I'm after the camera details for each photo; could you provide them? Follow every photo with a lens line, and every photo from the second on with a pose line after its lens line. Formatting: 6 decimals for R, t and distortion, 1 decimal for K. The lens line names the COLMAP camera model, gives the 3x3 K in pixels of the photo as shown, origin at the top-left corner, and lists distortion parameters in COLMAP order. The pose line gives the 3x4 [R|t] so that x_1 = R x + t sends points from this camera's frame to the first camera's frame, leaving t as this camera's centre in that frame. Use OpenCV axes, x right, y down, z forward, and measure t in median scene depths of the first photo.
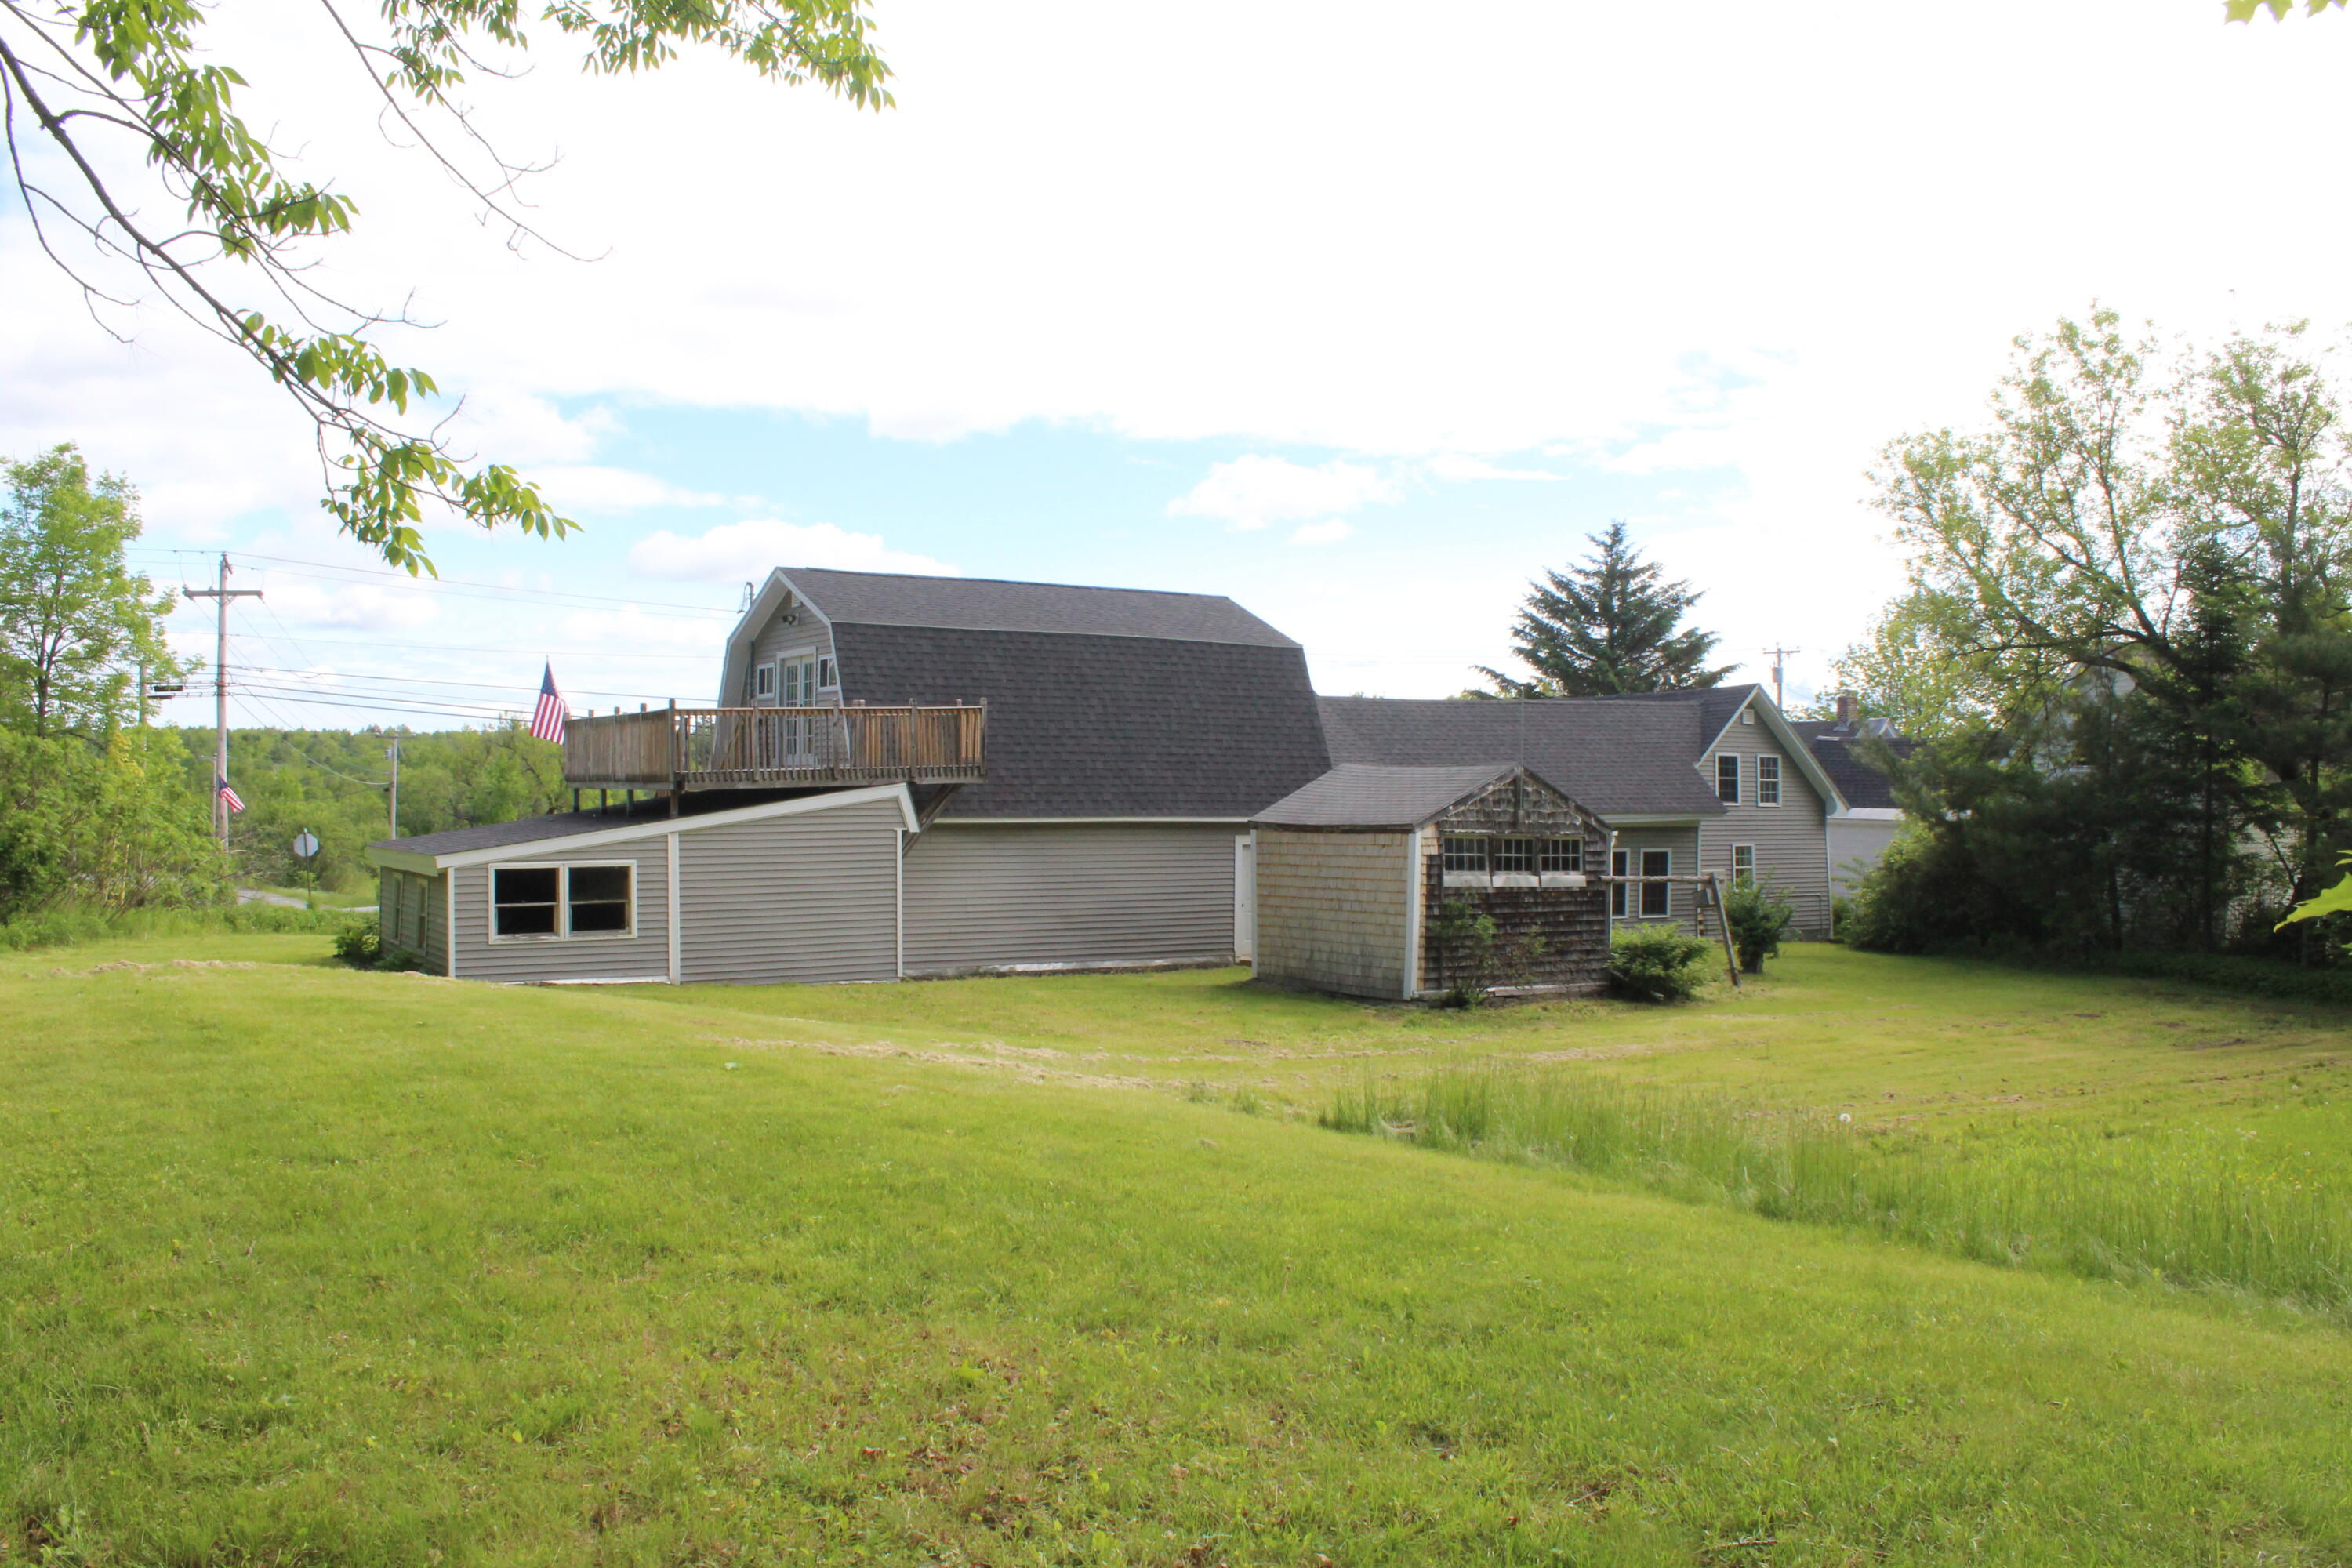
lens RADIAL K [[1917.6, 0, 1176.8], [0, 1917.6, 812.7], [0, 0, 1]] dist [-0.161132, 0.134177]
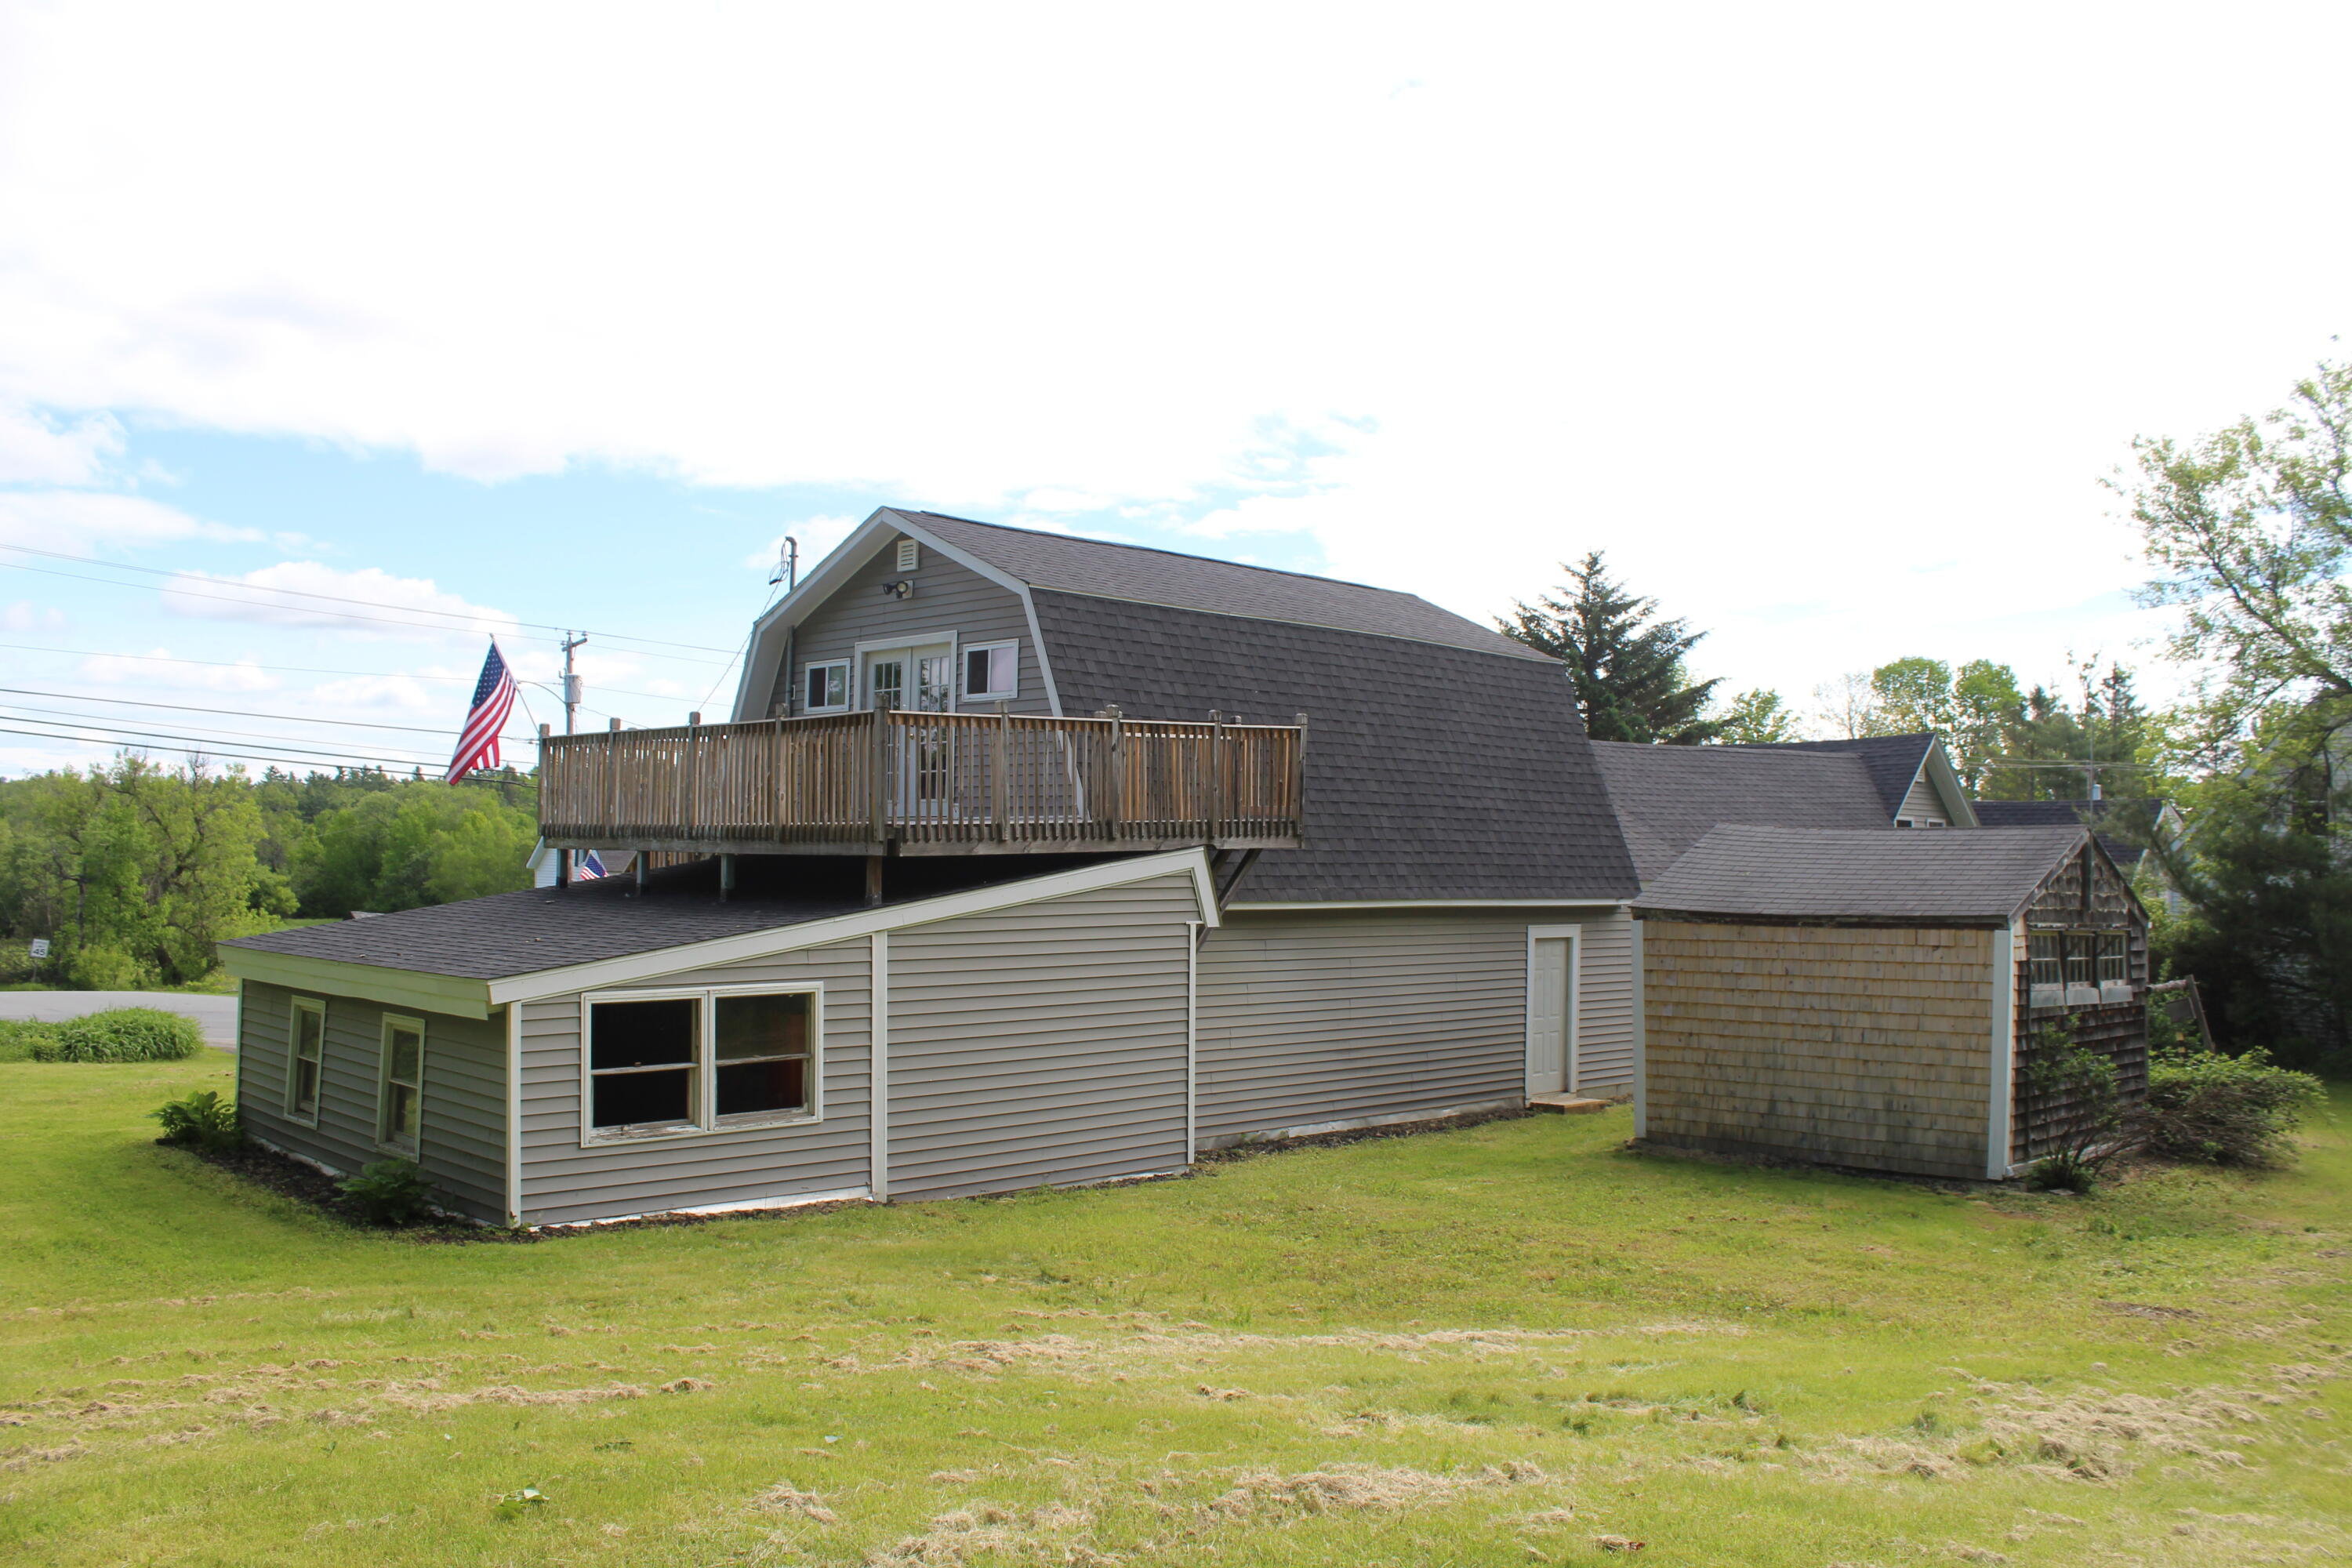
lens RADIAL K [[1917.6, 0, 1176.8], [0, 1917.6, 812.7], [0, 0, 1]] dist [-0.161132, 0.134177]
pose [[0.976312, 0.013692, 0.215933, -0.282286], [-0.006561, 0.999410, -0.033707, -0.005728], [-0.216267, 0.031492, 0.975826, 0.399890]]
